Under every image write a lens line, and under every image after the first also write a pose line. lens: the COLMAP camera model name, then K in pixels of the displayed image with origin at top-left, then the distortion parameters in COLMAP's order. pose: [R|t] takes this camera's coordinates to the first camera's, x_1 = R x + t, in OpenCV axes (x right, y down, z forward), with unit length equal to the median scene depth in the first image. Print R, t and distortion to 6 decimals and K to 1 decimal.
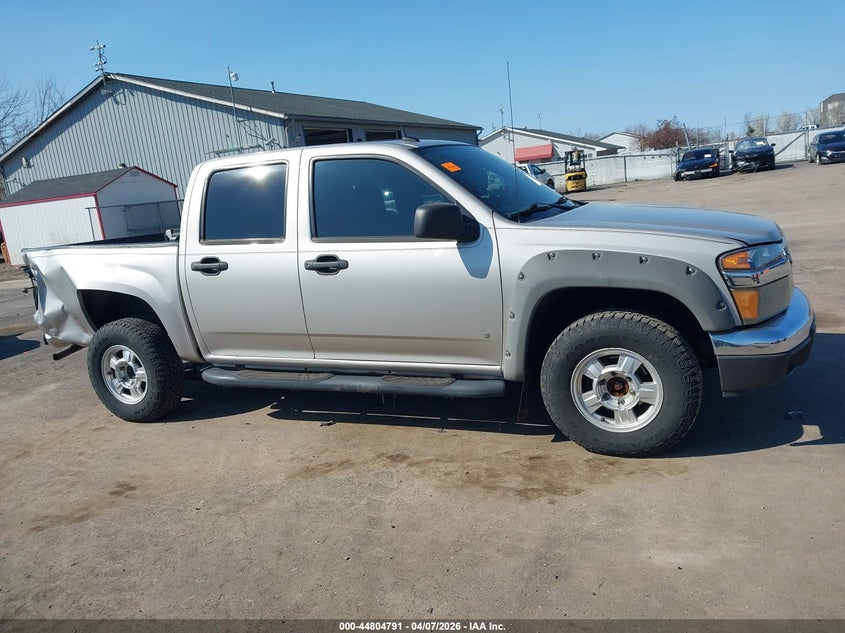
lens RADIAL K [[679.0, 0, 414.3], [0, 679.0, 319.1], [0, 0, 1]] dist [0.028228, -0.041055]
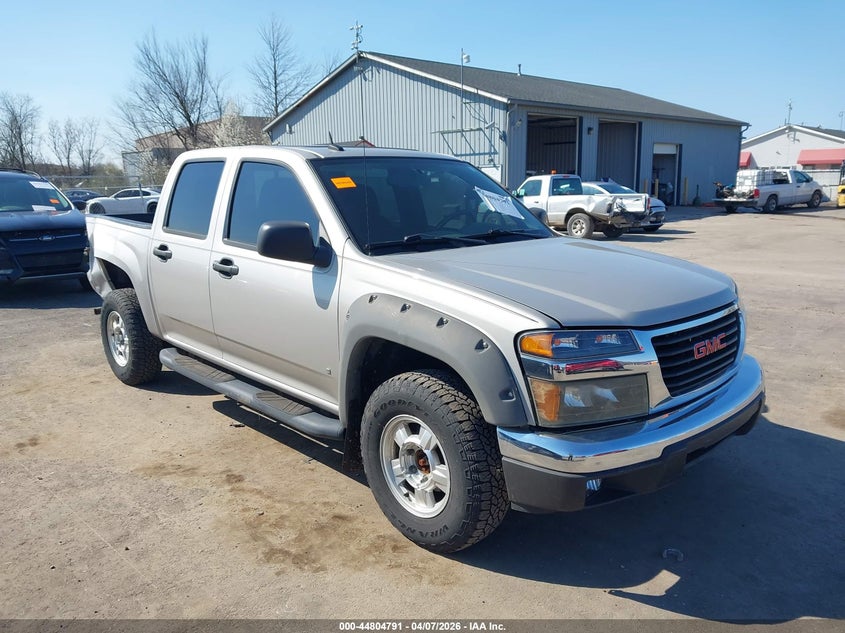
lens RADIAL K [[679.0, 0, 417.6], [0, 679.0, 313.5], [0, 0, 1]] dist [0.028228, -0.041055]
pose [[0.921002, 0.165480, -0.352663, 0.442039], [-0.158755, 0.986144, 0.048129, -0.097100], [0.355741, 0.011660, 0.934512, 0.159997]]
